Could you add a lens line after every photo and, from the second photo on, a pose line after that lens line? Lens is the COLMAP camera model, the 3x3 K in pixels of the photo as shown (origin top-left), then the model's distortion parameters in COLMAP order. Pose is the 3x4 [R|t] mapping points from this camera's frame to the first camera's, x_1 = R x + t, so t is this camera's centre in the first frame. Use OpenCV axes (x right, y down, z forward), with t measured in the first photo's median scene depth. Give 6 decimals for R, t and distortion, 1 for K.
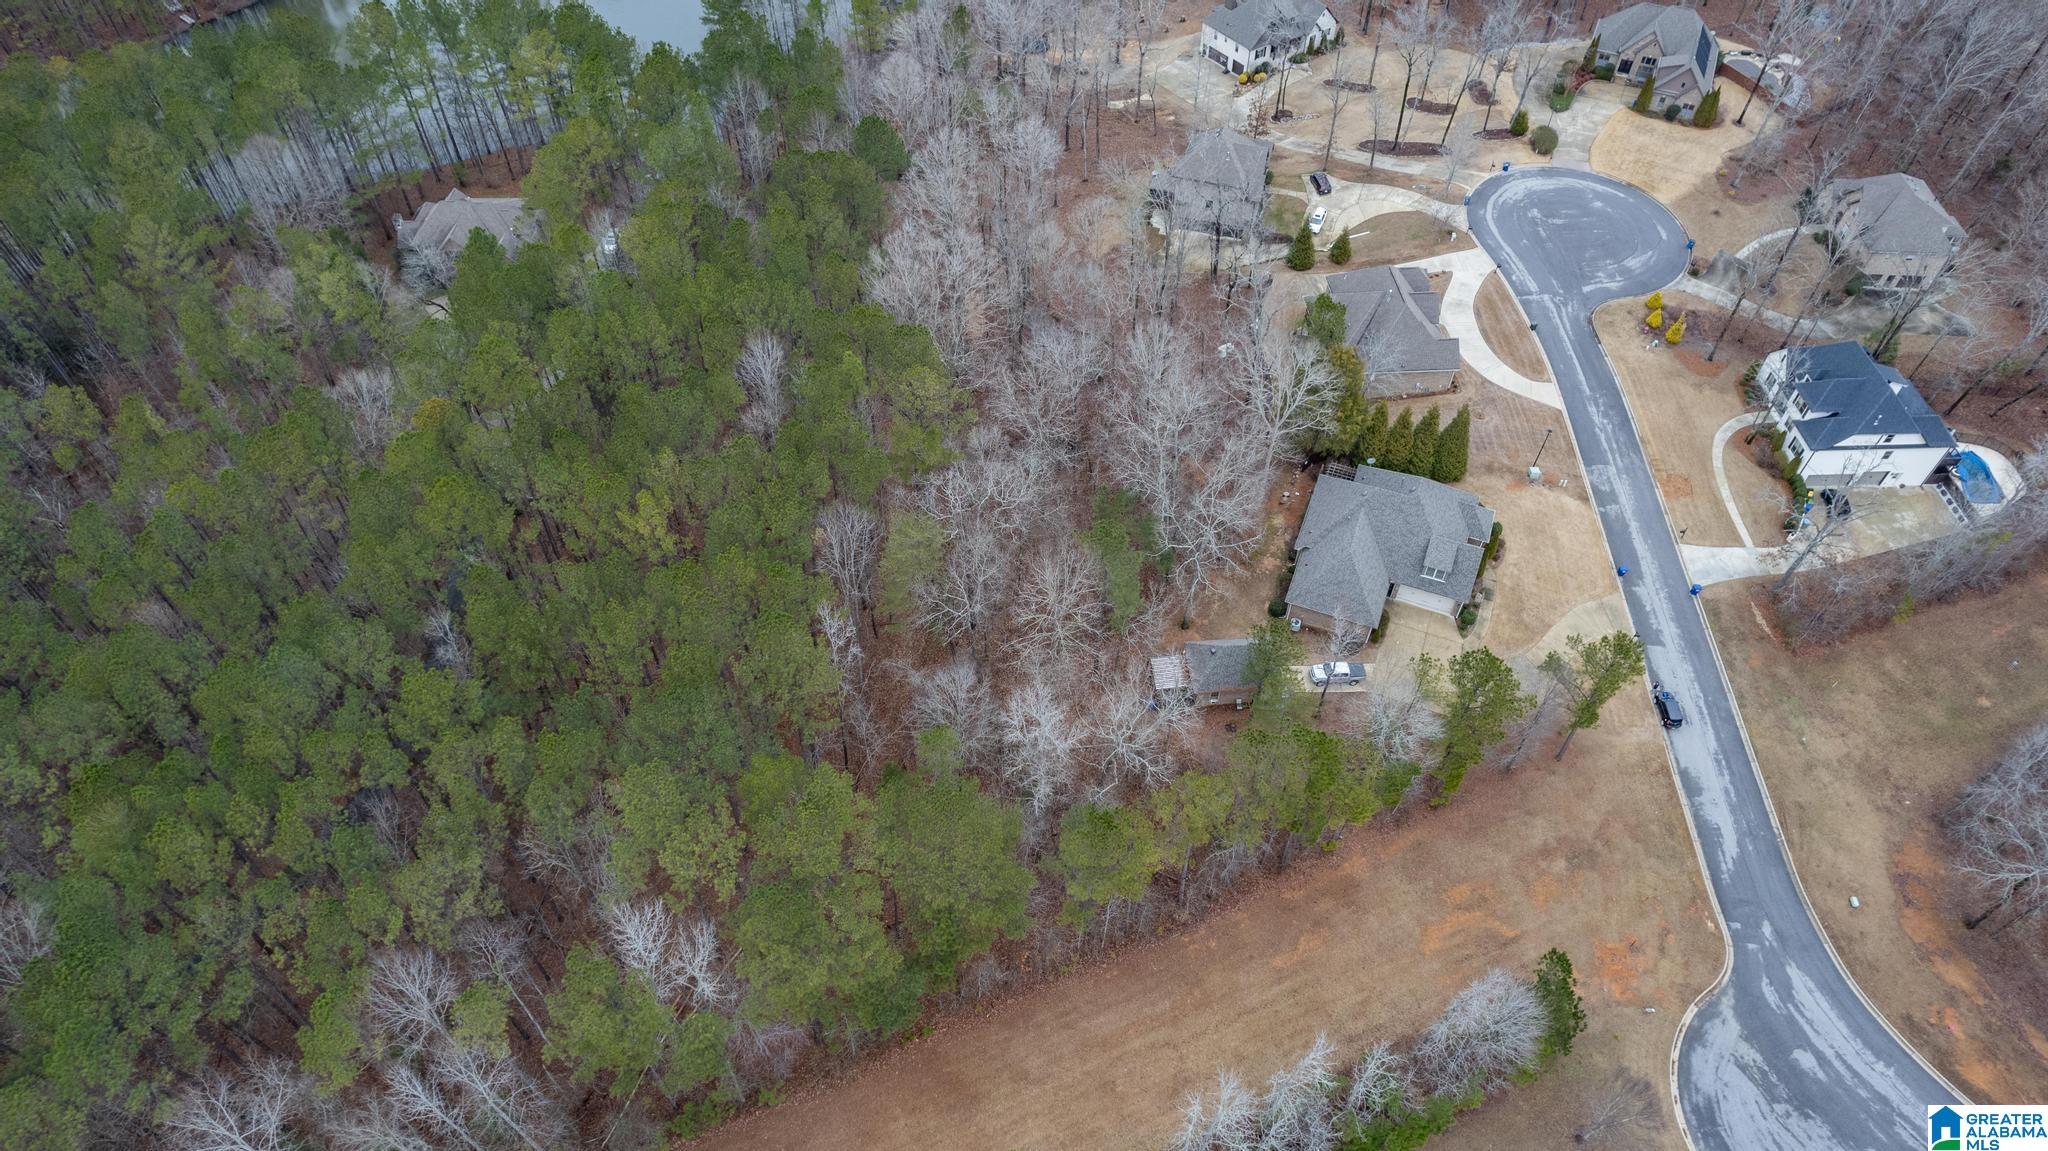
lens RADIAL K [[1310.9, 0, 1014.0], [0, 1310.9, 586.7], [0, 0, 1]] dist [-0.078737, 0.069061]
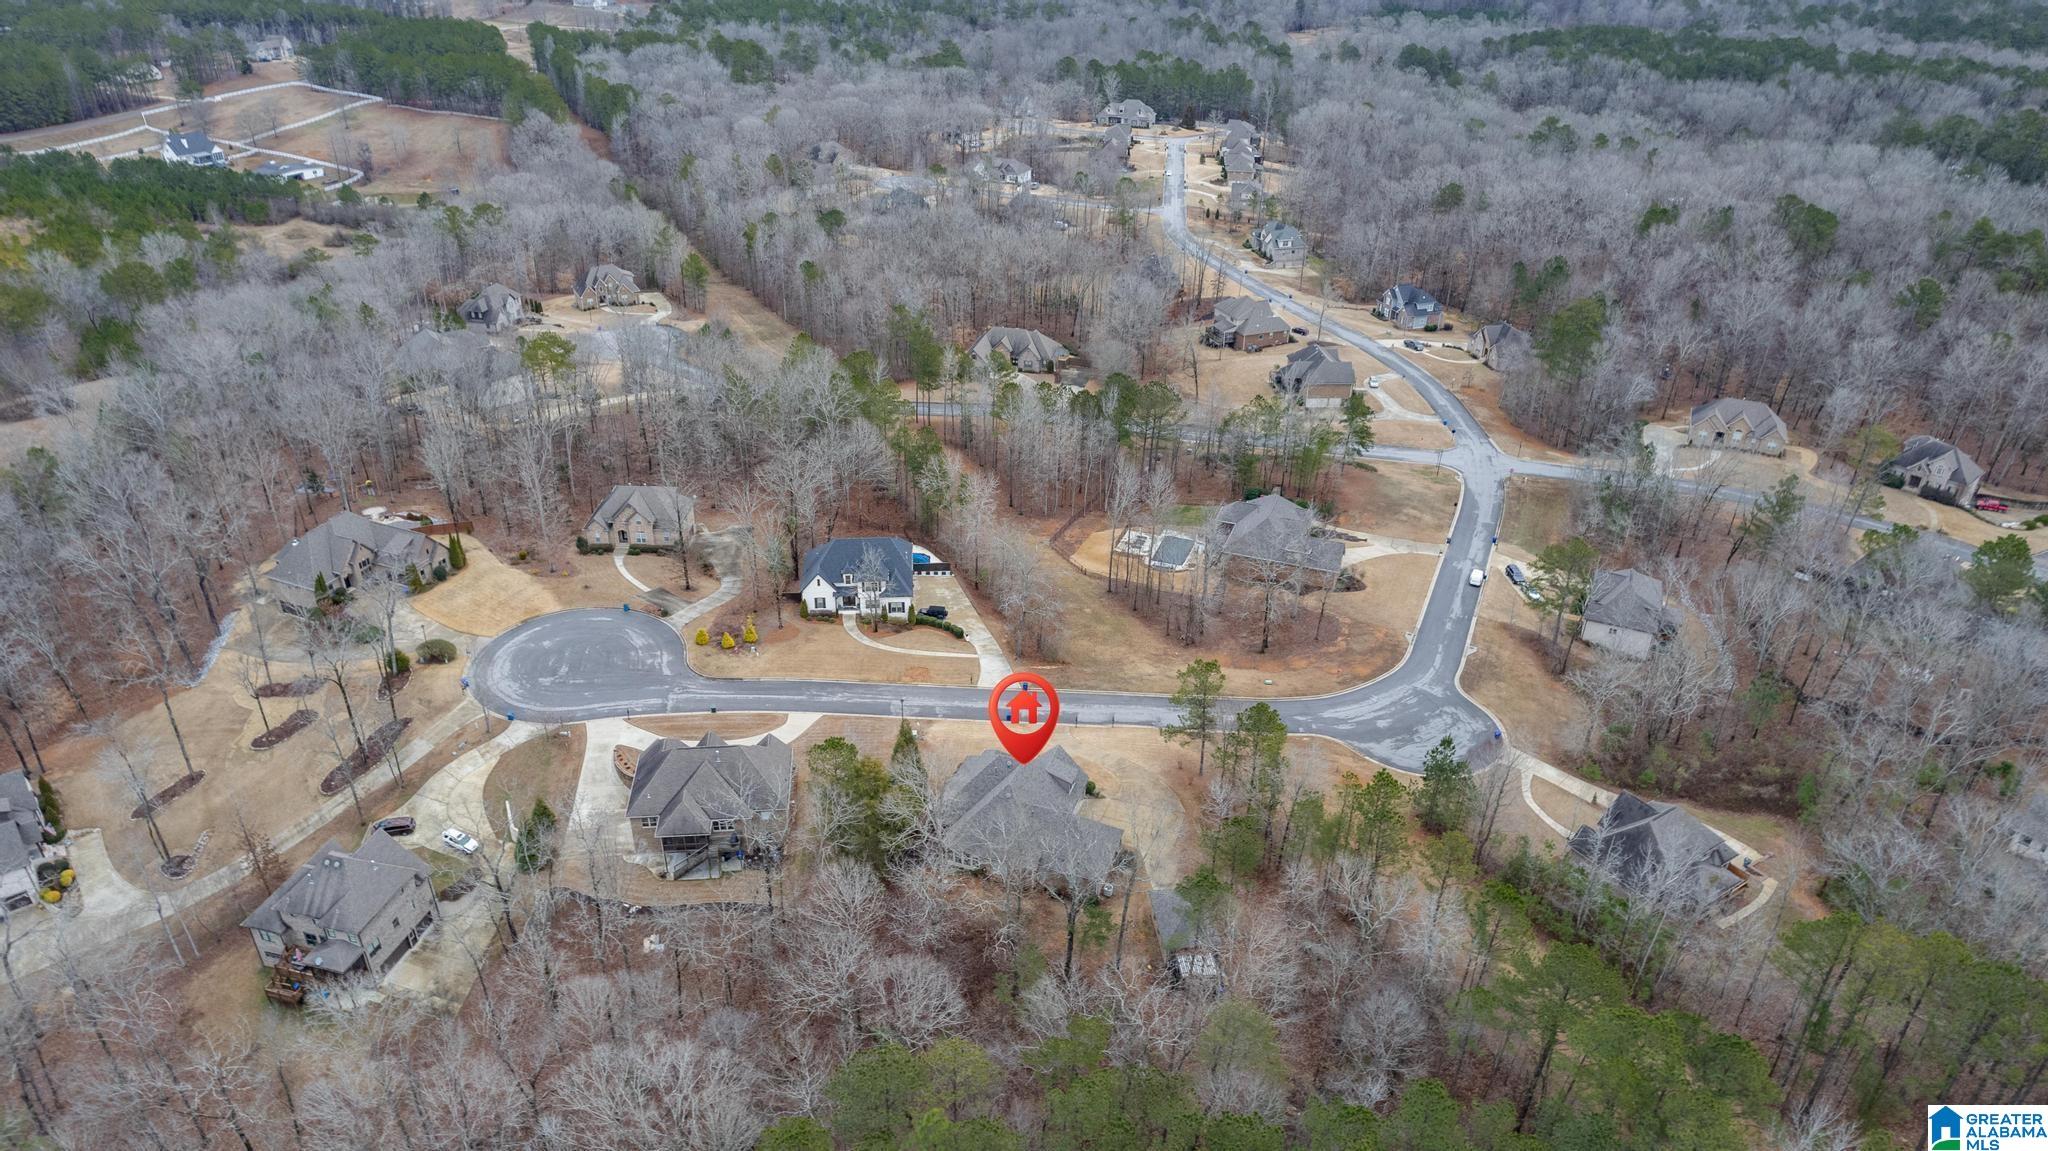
lens RADIAL K [[1310.9, 0, 1014.0], [0, 1310.9, 586.7], [0, 0, 1]] dist [-0.078737, 0.069061]
pose [[-0.040964, -0.495651, 0.867555, -0.482316], [0.753841, 0.554549, 0.352419, -0.446509], [-0.655779, 0.668435, 0.350925, 0.397819]]
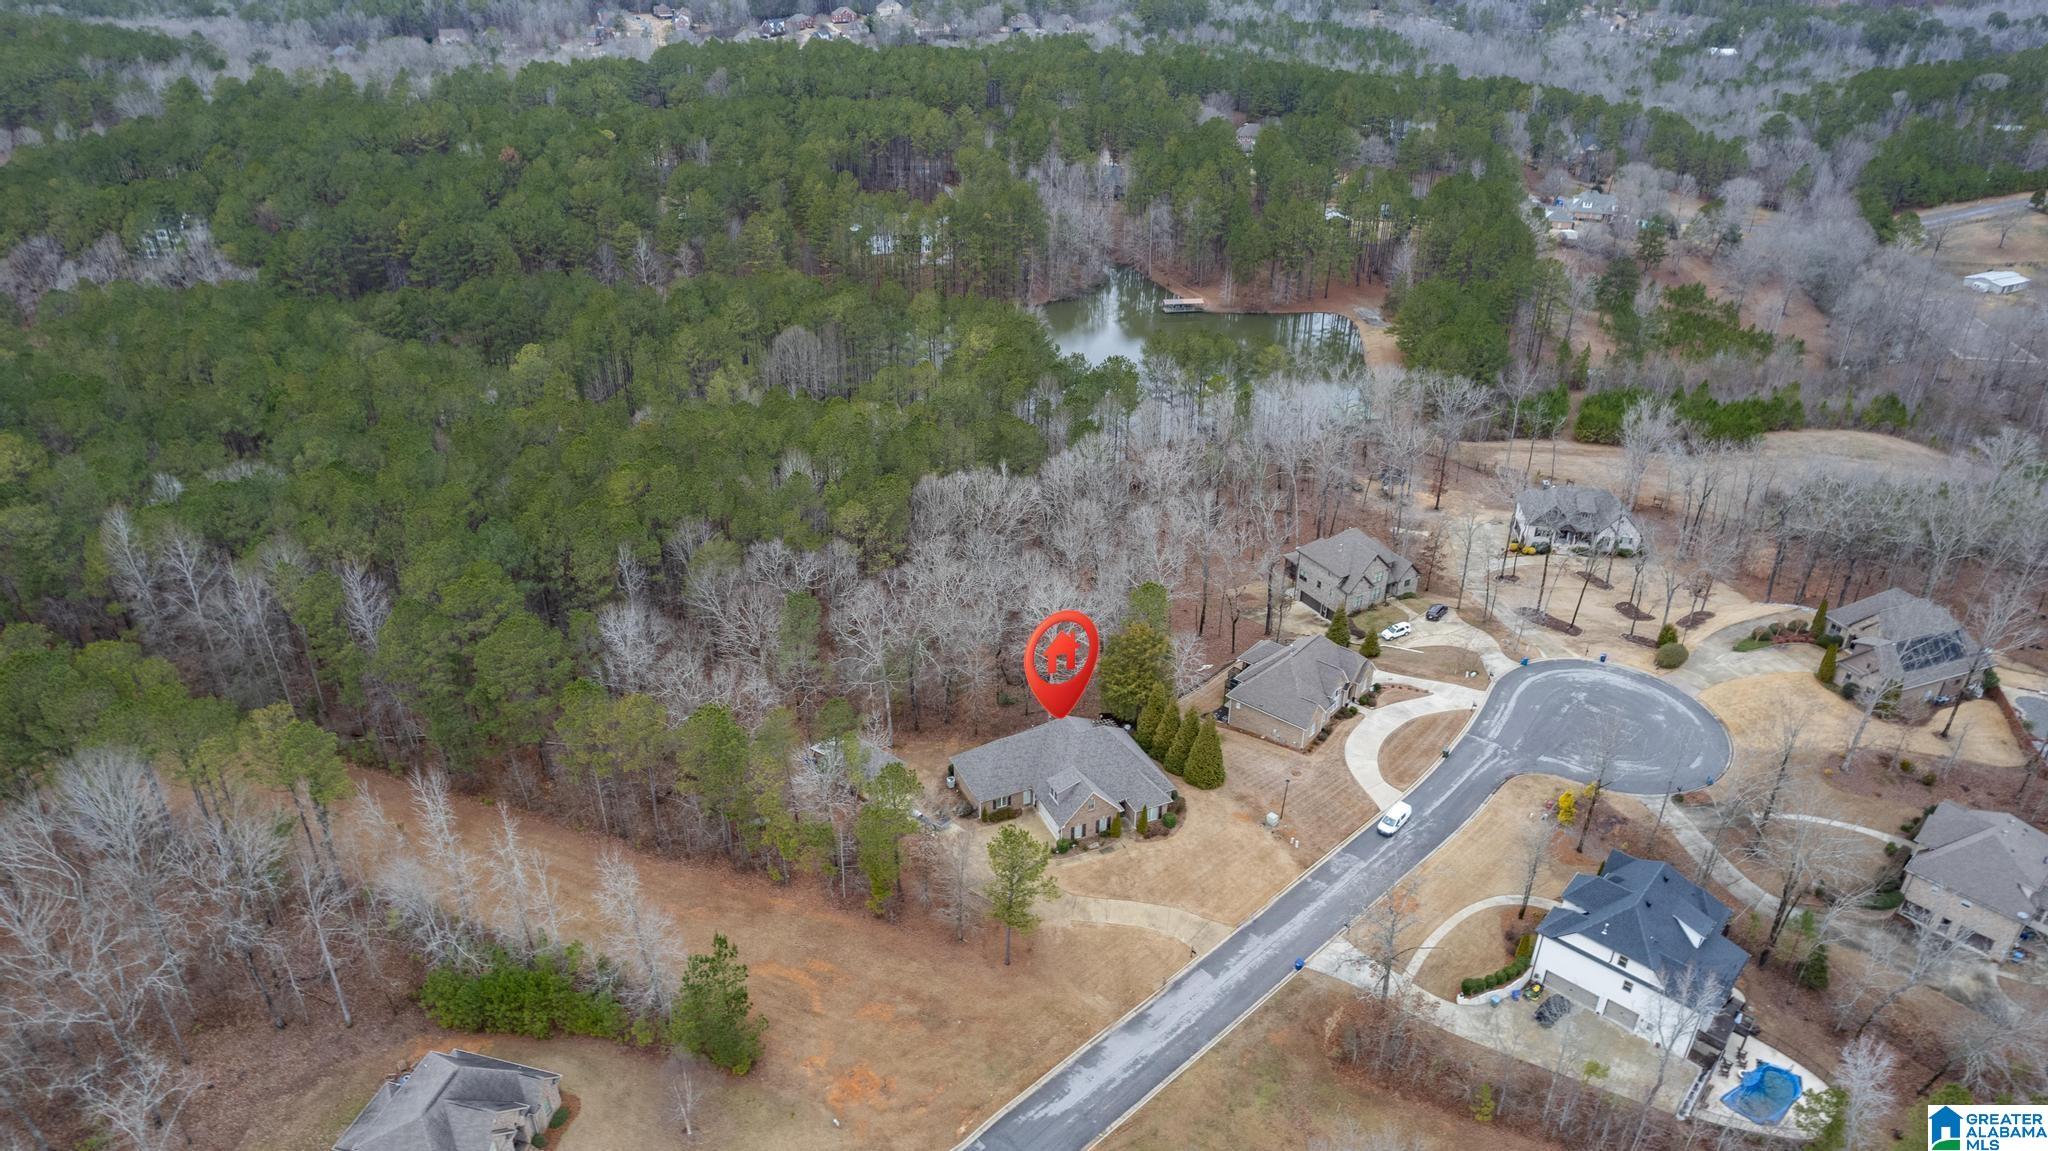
lens RADIAL K [[1310.9, 0, 1014.0], [0, 1310.9, 586.7], [0, 0, 1]] dist [-0.078737, 0.069061]
pose [[0.695834, 0.334379, -0.635615, 0.762885], [-0.542612, 0.824557, -0.160244, 0.034254], [0.470518, 0.456396, 0.755193, 0.025509]]
